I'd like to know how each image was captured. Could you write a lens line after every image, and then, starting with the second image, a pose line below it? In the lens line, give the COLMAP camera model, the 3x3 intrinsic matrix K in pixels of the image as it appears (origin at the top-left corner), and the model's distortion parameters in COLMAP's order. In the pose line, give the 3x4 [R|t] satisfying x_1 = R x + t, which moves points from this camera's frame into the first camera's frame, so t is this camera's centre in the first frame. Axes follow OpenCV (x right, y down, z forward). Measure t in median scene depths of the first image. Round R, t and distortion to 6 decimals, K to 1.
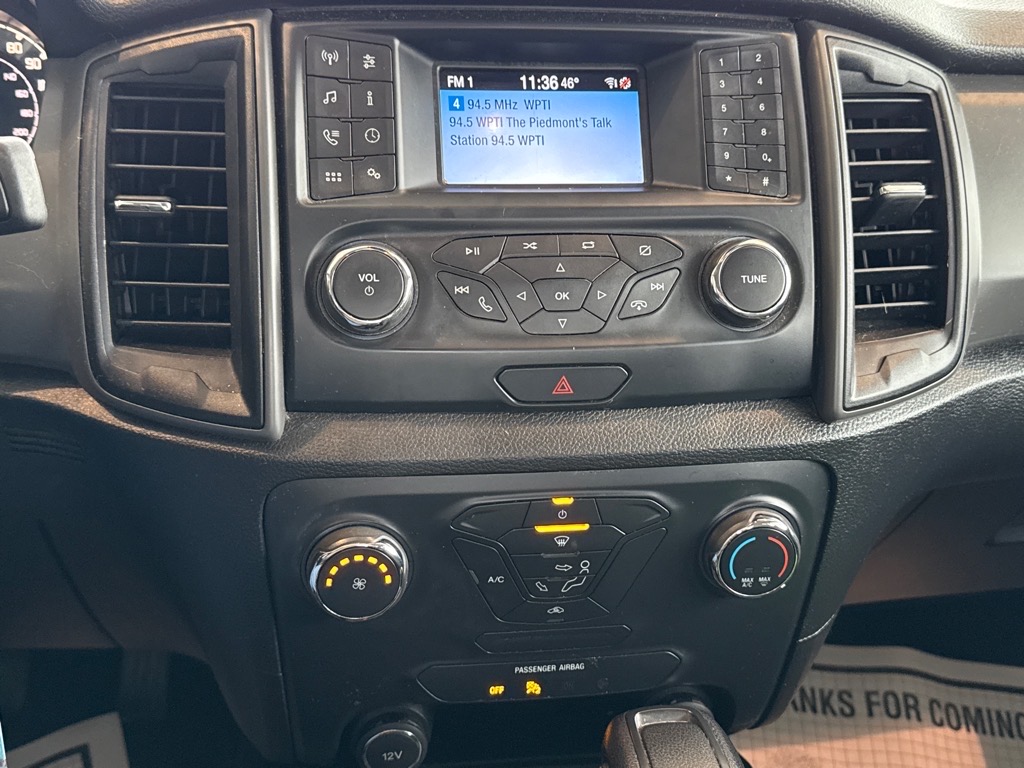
lens RADIAL K [[1153.3, 0, 512.0], [0, 1153.3, 384.0], [0, 0, 1]] dist [0.184807, -0.515151]
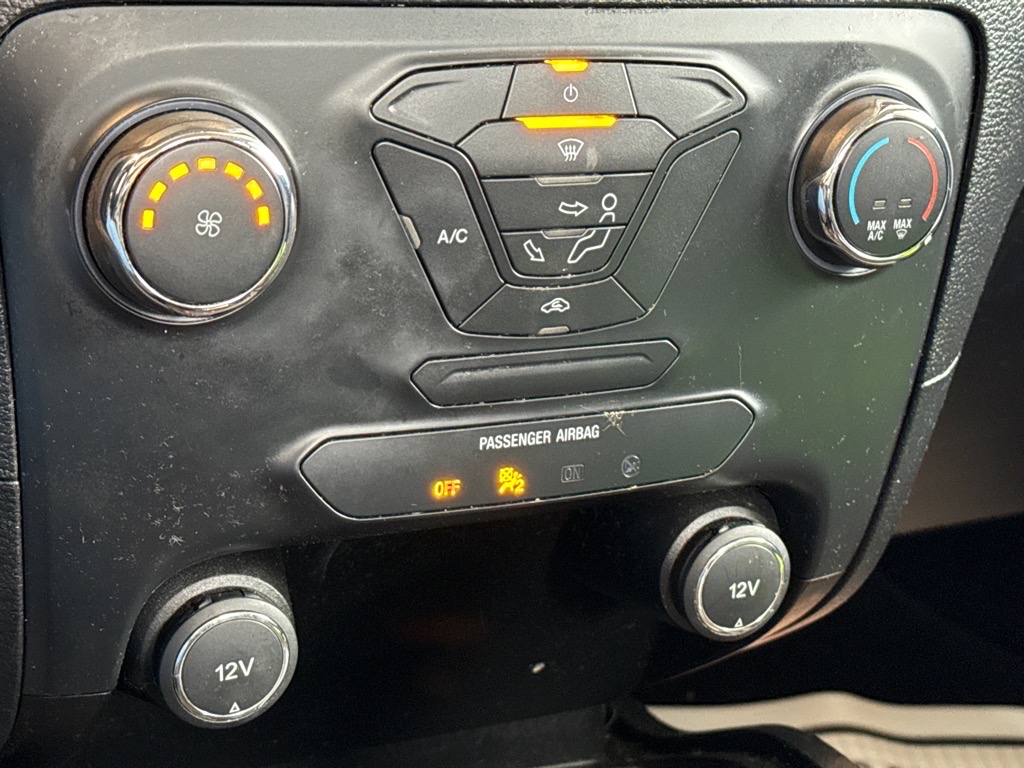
lens RADIAL K [[1860.6, 0, 512.0], [0, 1860.6, 384.0], [0, 0, 1]] dist [0.129994, -0.006253]
pose [[0.949956, -0.078085, 0.302466, -0.242668], [0.111363, 0.989290, -0.094361, 0.313726], [-0.291858, 0.123322, 0.948478, 0.219578]]
